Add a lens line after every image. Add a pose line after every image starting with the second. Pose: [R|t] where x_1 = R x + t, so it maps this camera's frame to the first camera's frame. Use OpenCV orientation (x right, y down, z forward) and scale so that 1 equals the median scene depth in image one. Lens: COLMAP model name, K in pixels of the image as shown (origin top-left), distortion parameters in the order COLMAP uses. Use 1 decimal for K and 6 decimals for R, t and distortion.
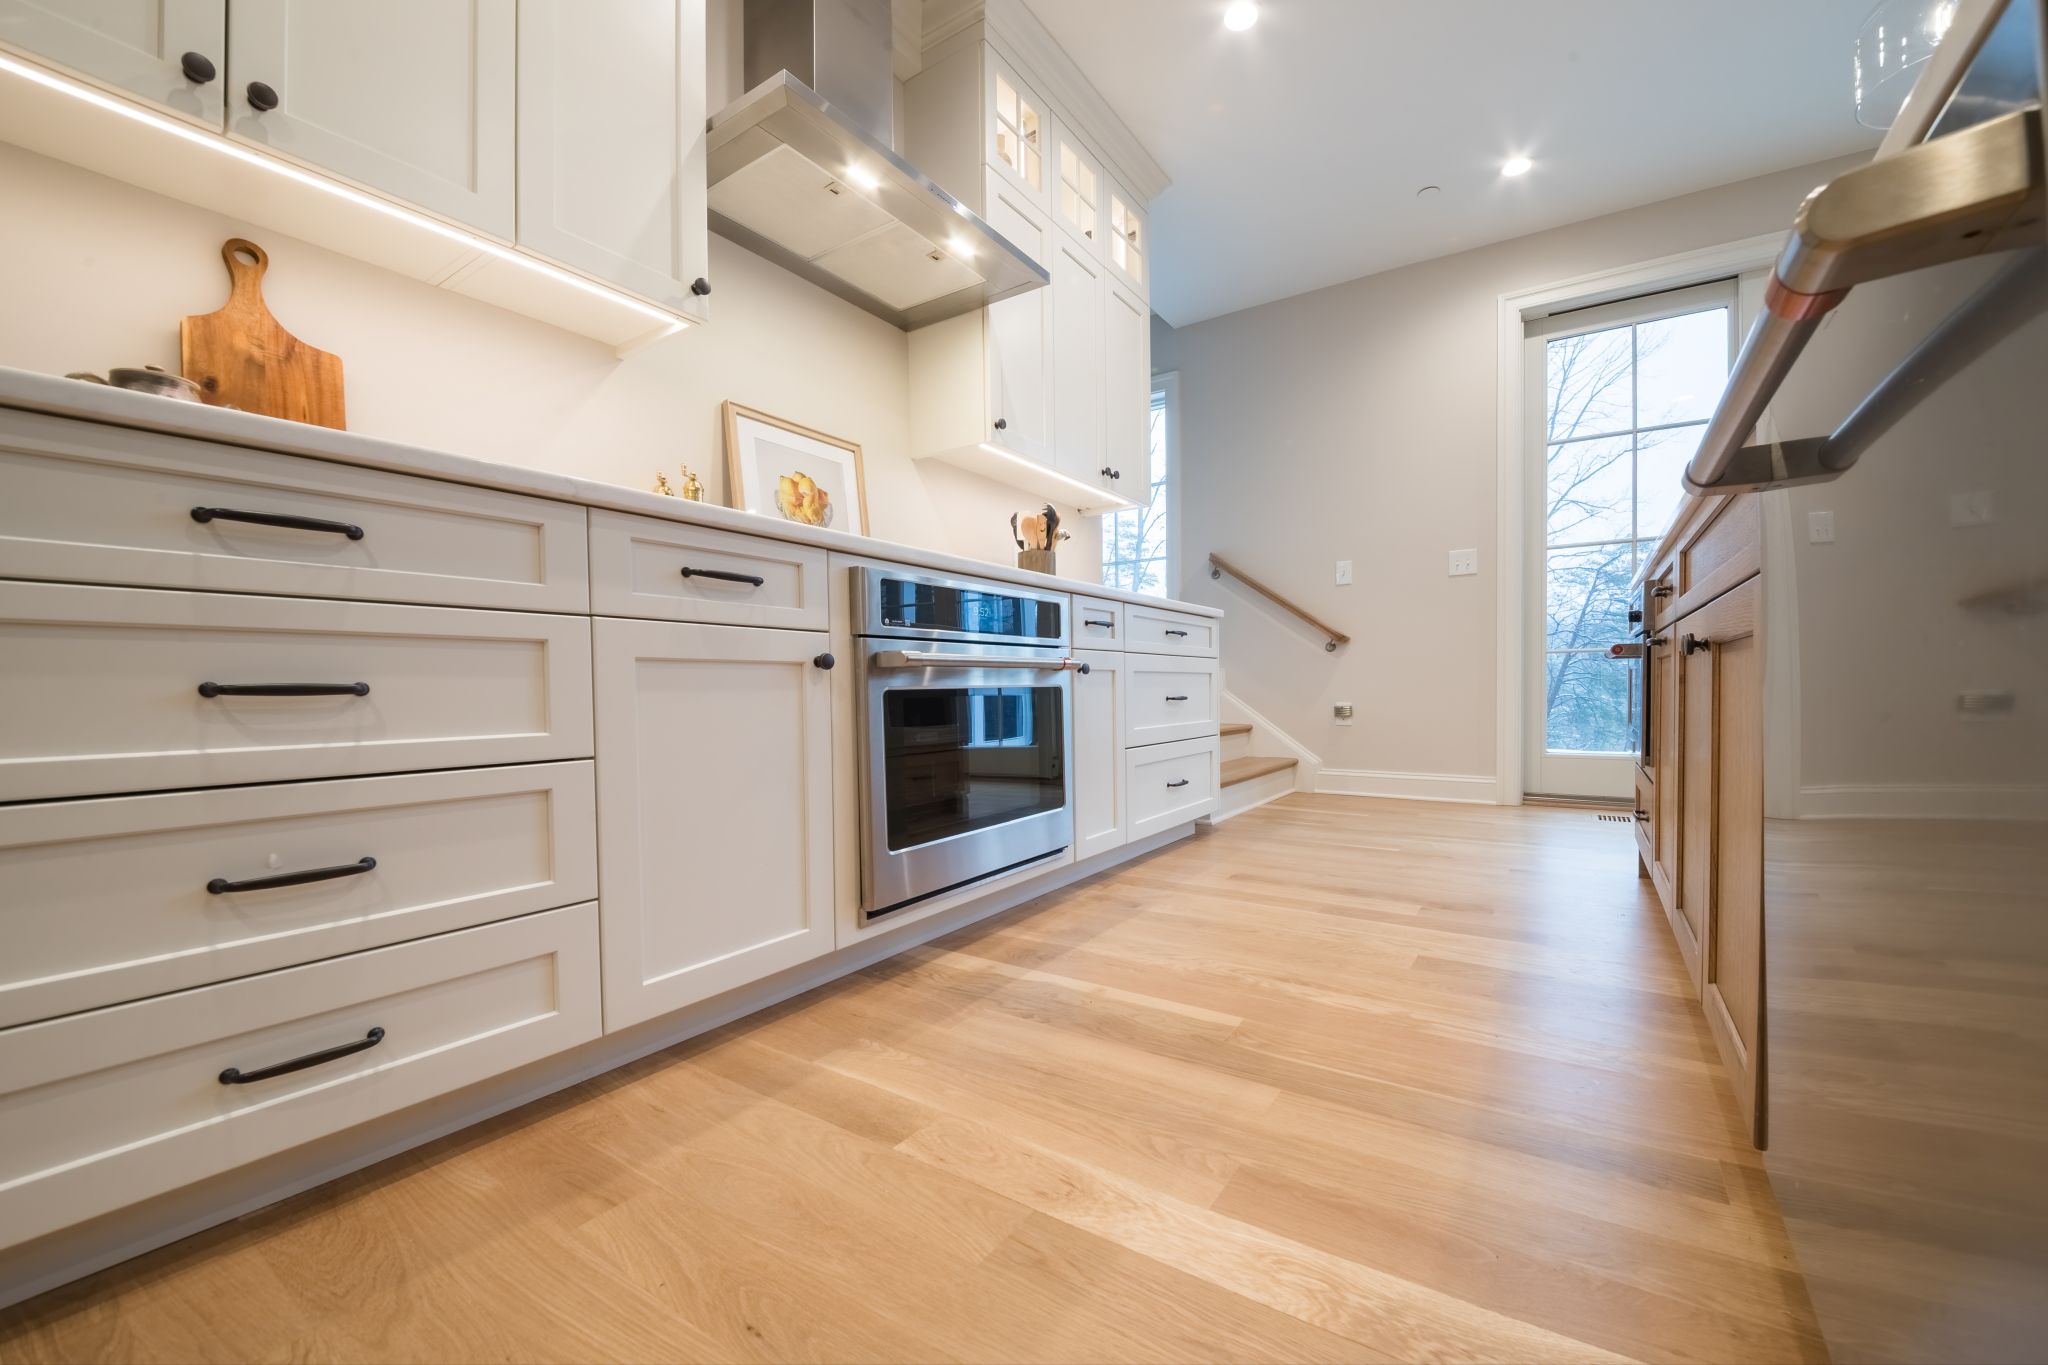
lens RADIAL K [[785.0, 0, 1055.0], [0, 785.0, 698.8], [0, 0, 1]] dist [0.008107, -0.002853]
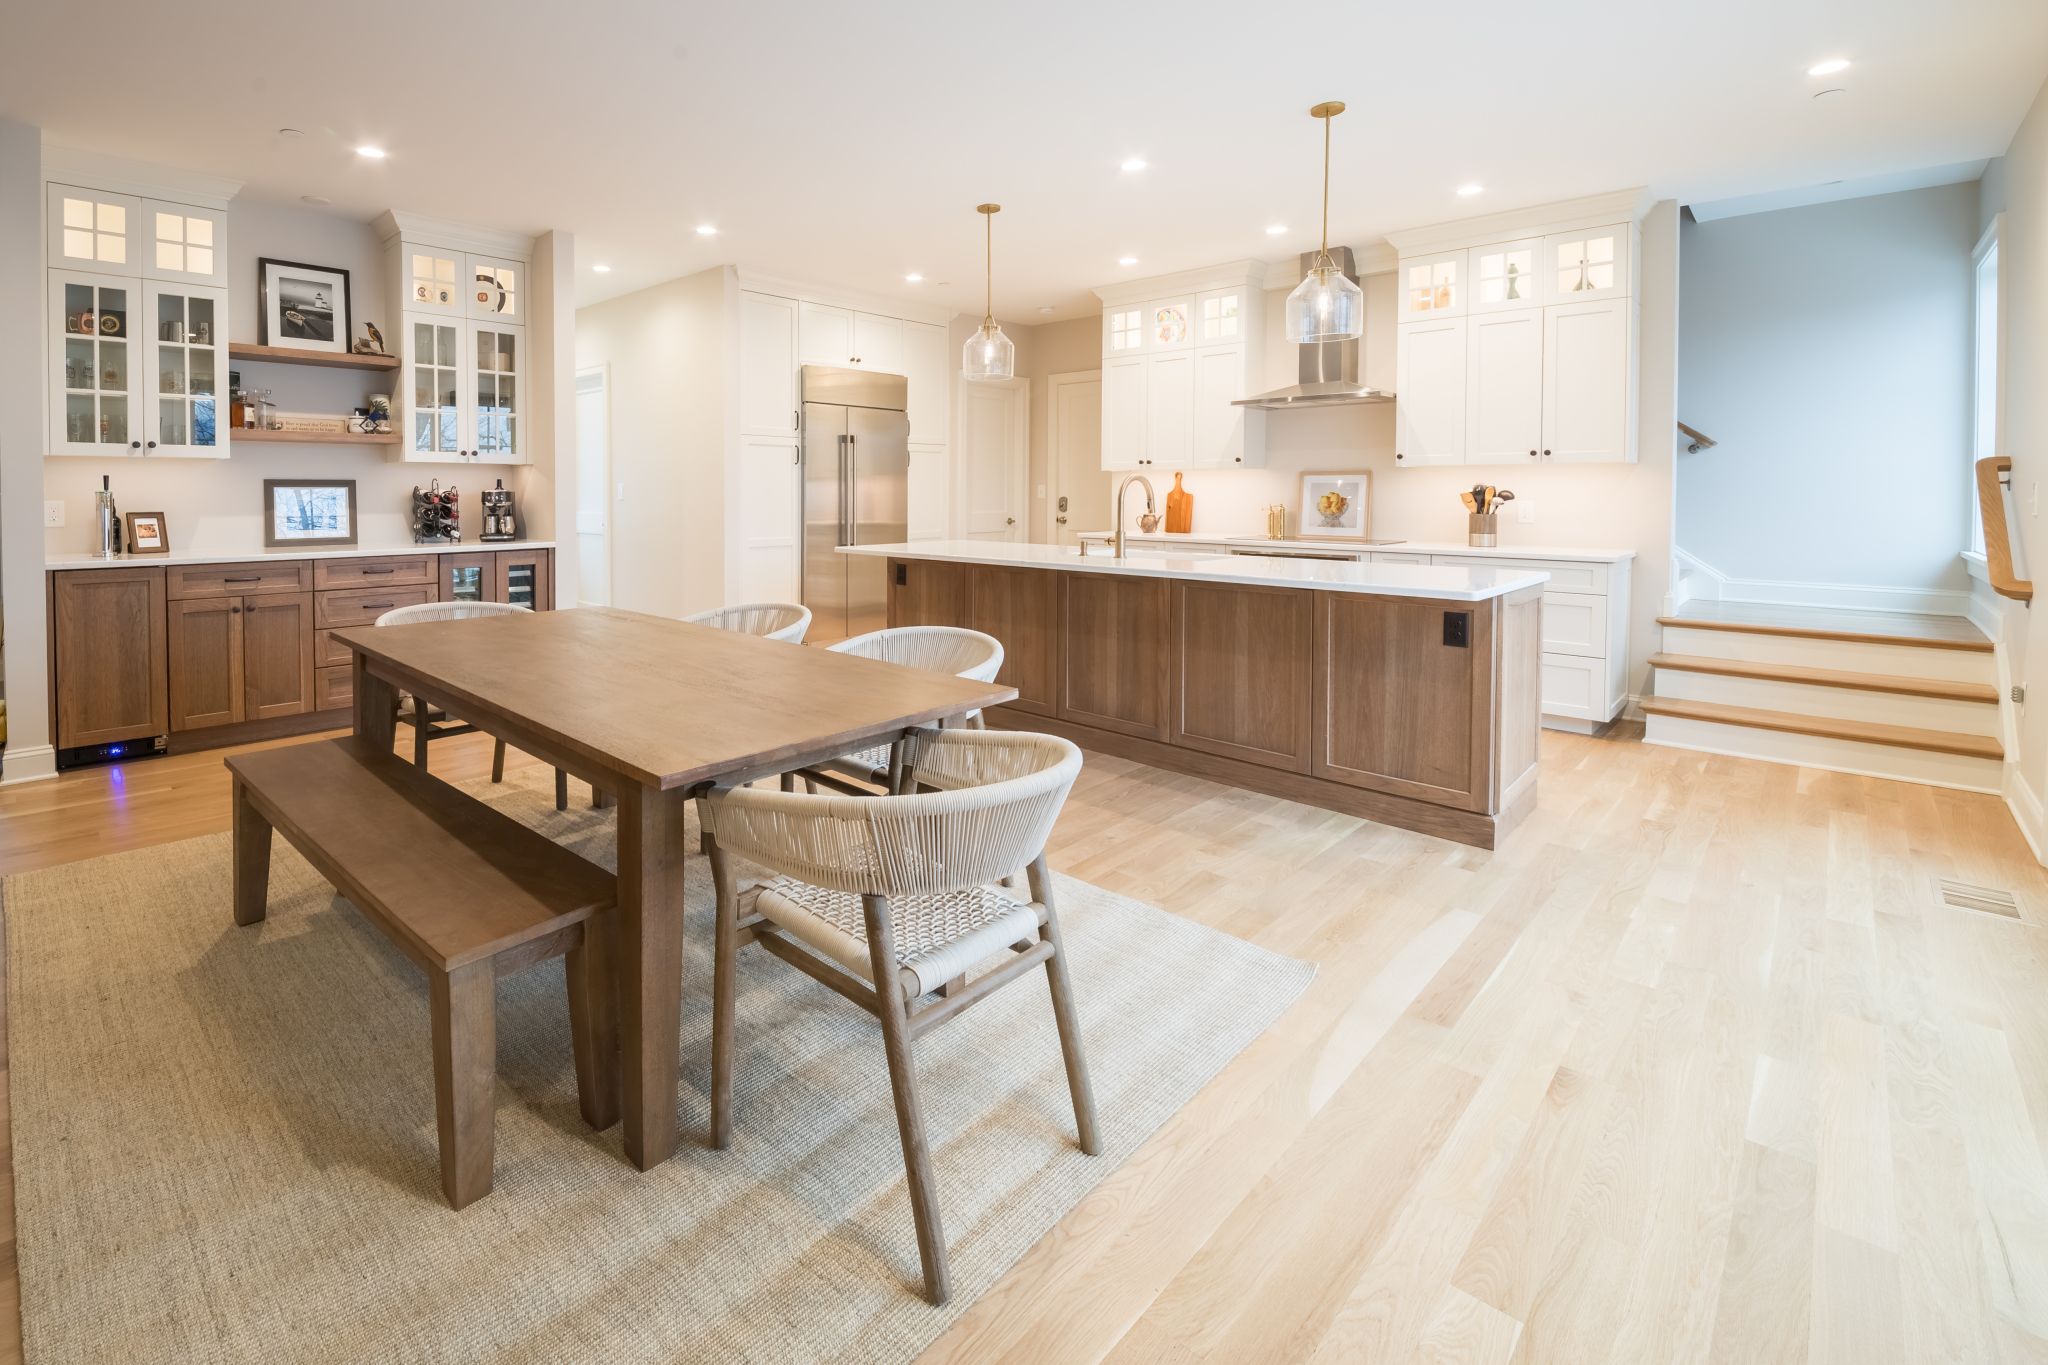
lens RADIAL K [[909.3, 0, 870.8], [0, 909.3, 513.1], [0, 0, 1]] dist [-0.003706, -0.003234]
pose [[-0.232098, 0.037230, -0.971980, 2.888930], [-0.011934, 0.999083, 0.041117, -0.351431], [0.972619, 0.021143, -0.231441, 0.315453]]
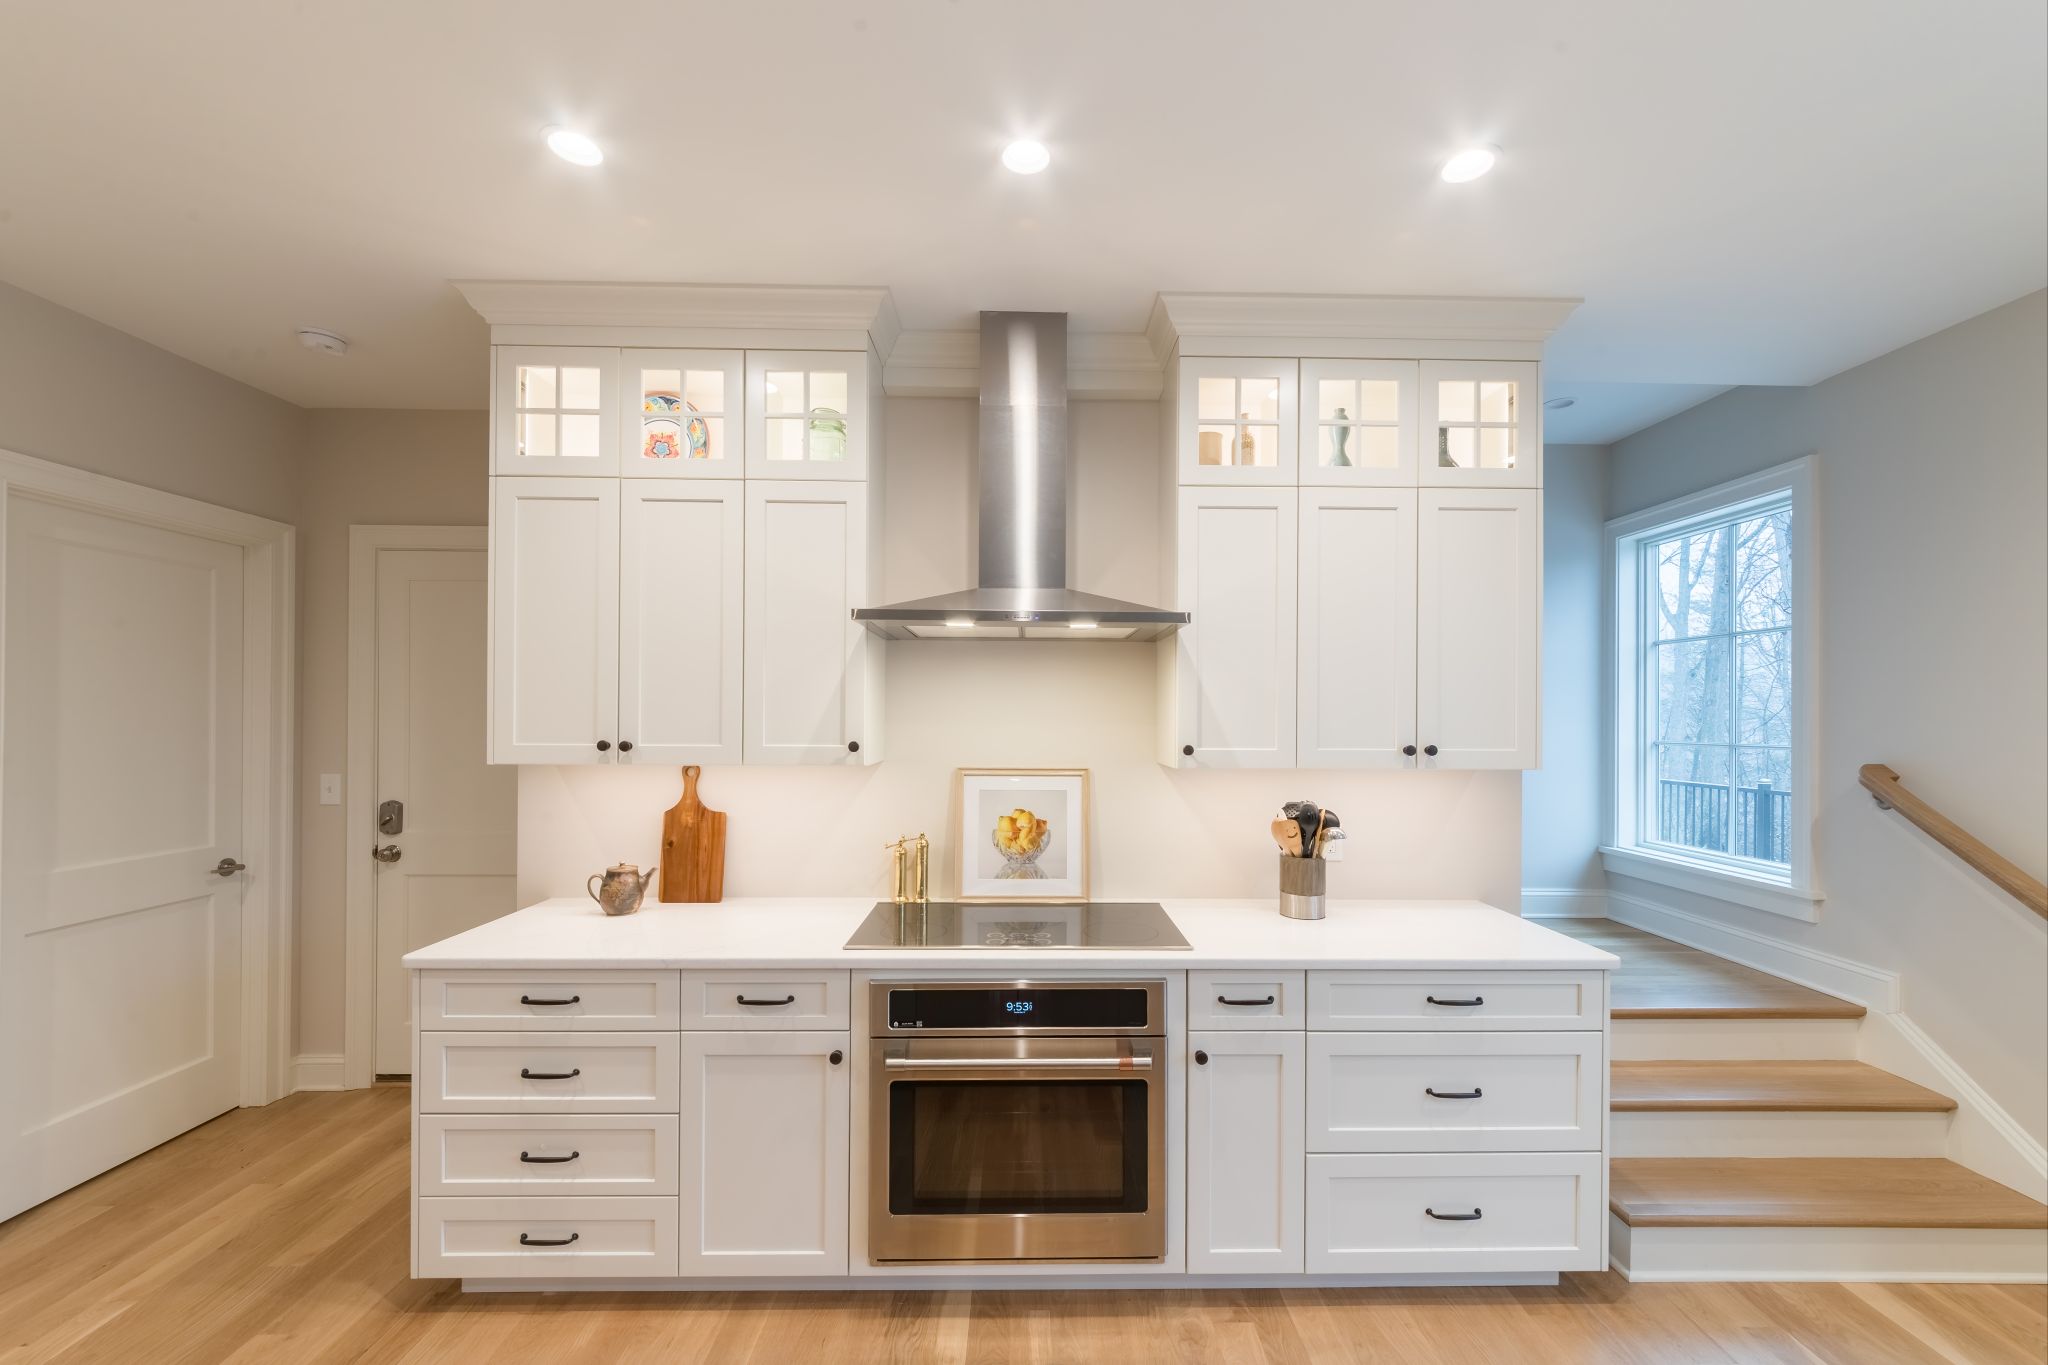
lens RADIAL K [[785.0, 0, 1035.3], [0, 785.0, 715.3], [0, 0, 1]] dist [0.008107, -0.002853]
pose [[0.566444, 0.012317, -0.824008, 0.733780], [-0.024112, 0.999708, -0.001632, -0.469915], [0.823748, 0.020793, 0.566575, 0.373870]]
